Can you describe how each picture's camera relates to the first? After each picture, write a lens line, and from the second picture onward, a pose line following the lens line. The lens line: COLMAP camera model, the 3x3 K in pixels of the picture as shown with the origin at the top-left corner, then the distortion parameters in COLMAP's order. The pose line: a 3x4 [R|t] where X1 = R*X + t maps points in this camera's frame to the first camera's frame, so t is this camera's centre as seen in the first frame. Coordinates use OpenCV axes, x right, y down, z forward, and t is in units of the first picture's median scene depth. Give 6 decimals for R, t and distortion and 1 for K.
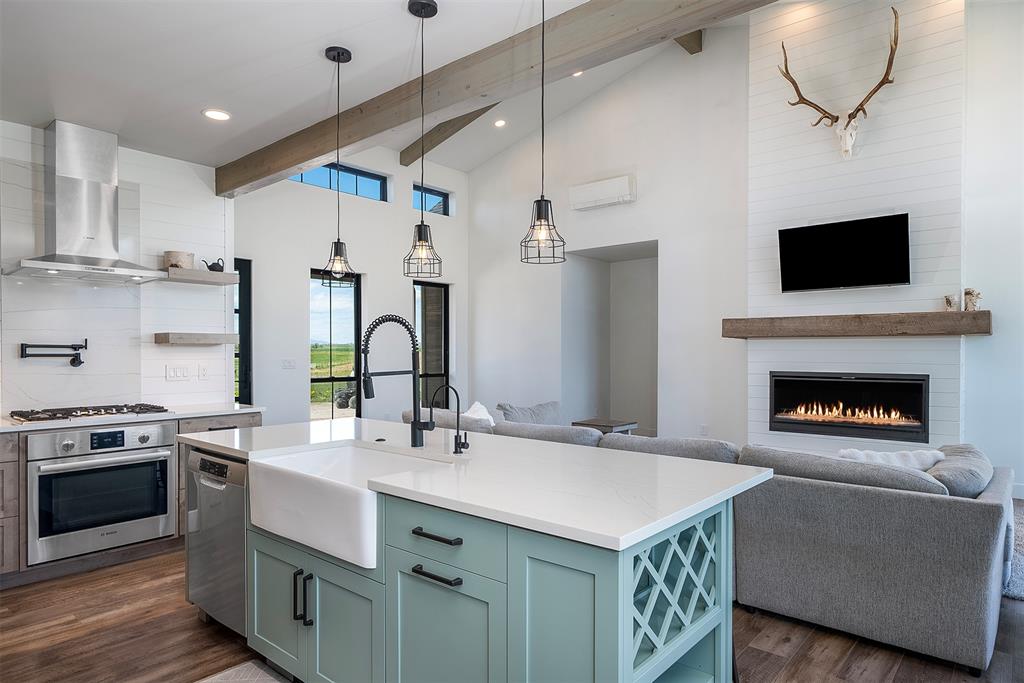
lens RADIAL K [[631.8, 0, 515.4], [0, 631.8, 356.6], [0, 0, 1]] dist [0.002277, 0.001940]
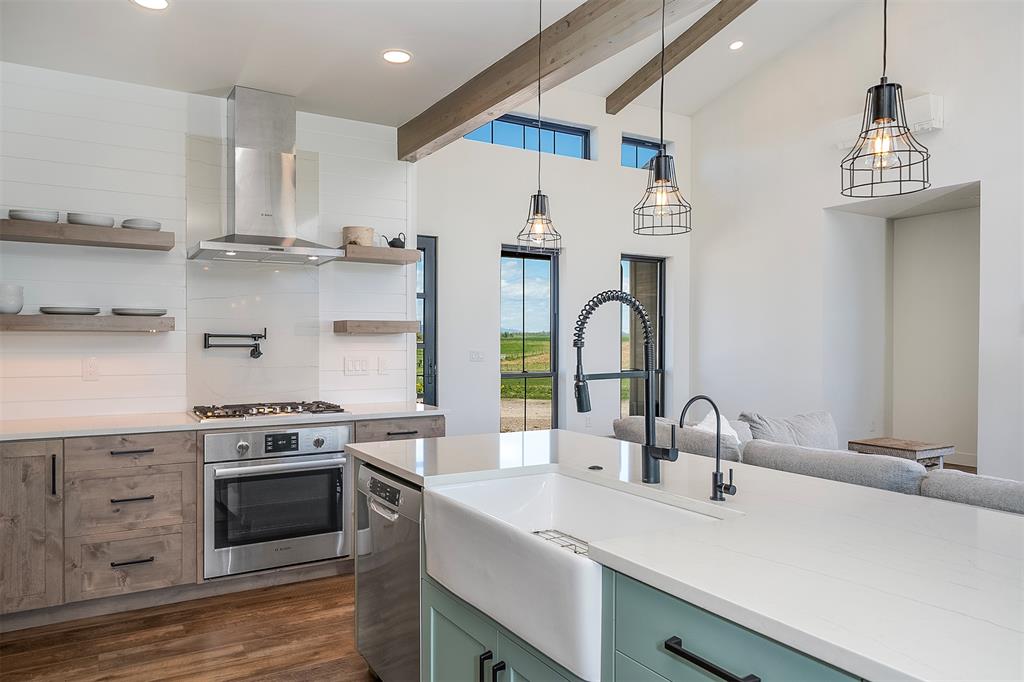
lens RADIAL K [[719.4, 0, 492.5], [0, 719.4, 355.1], [0, 0, 1]] dist [0.004659, 0.000806]
pose [[0.947914, 0.008315, -0.318417, -0.041527], [-0.004621, 0.999913, 0.012355, -0.002735], [0.318492, -0.010240, 0.947870, 0.121706]]
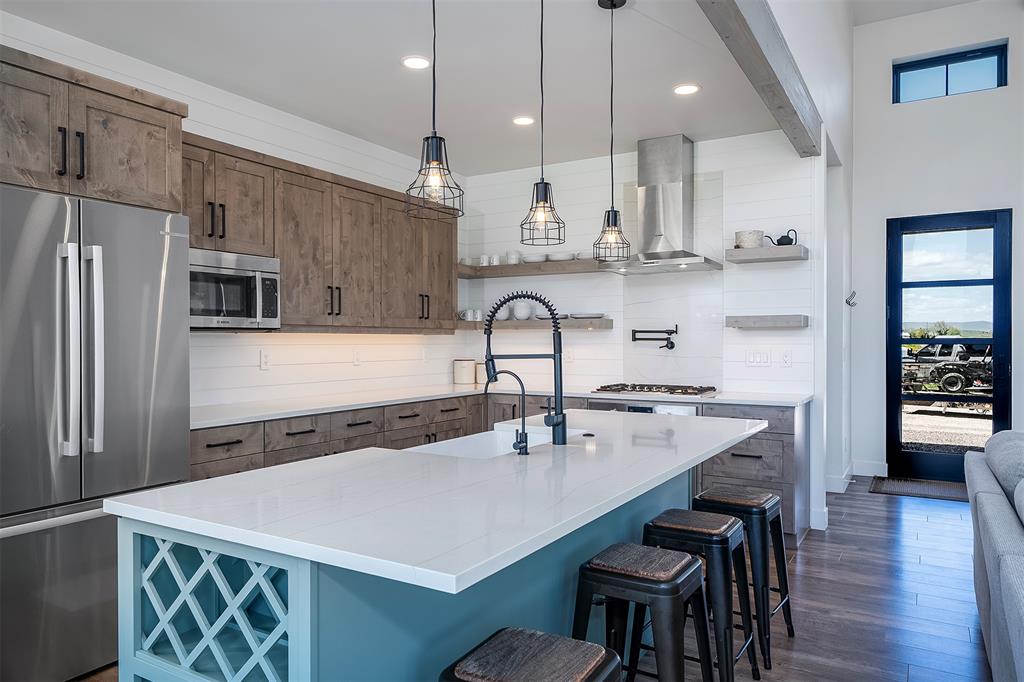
lens RADIAL K [[711.1, 0, 506.5], [0, 711.1, 343.3], [0, 0, 1]] dist [0.007252, 0.001214]
pose [[0.167836, 0.004529, -0.985805, 0.473885], [-0.006921, 0.999970, 0.003416, 0.002759], [0.985791, 0.006250, 0.167862, 0.467103]]
